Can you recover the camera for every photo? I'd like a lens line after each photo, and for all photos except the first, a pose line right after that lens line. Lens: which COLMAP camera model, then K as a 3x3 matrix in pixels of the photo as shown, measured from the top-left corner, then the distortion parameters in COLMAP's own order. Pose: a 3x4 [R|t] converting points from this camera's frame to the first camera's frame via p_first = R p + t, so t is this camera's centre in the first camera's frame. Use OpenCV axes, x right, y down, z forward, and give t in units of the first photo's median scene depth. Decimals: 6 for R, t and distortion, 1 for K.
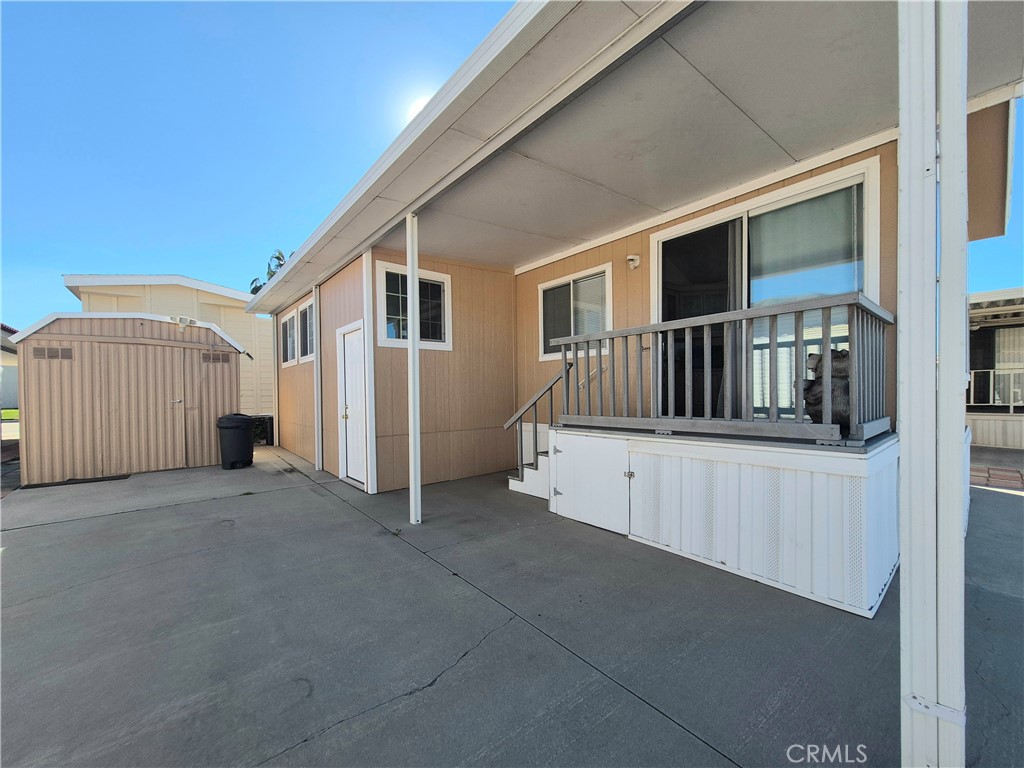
lens RADIAL K [[406.9, 0, 514.7], [0, 406.9, 388.5], [0, 0, 1]] dist [-0.005194, 0.000937]
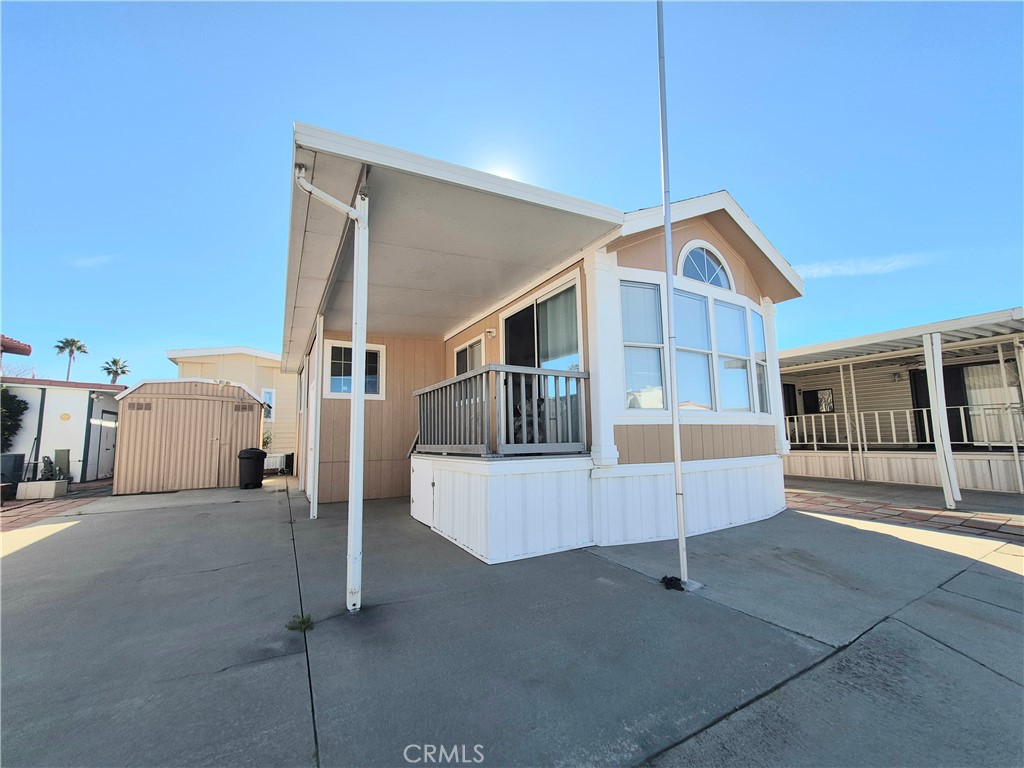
lens RADIAL K [[406.9, 0, 508.8], [0, 406.9, 383.7], [0, 0, 1]] dist [-0.005194, 0.000937]
pose [[0.984279, -0.024795, -0.174869, 0.488009], [0.003062, 0.992343, -0.123472, 0.020770], [0.176592, 0.120996, 0.976819, -0.251873]]
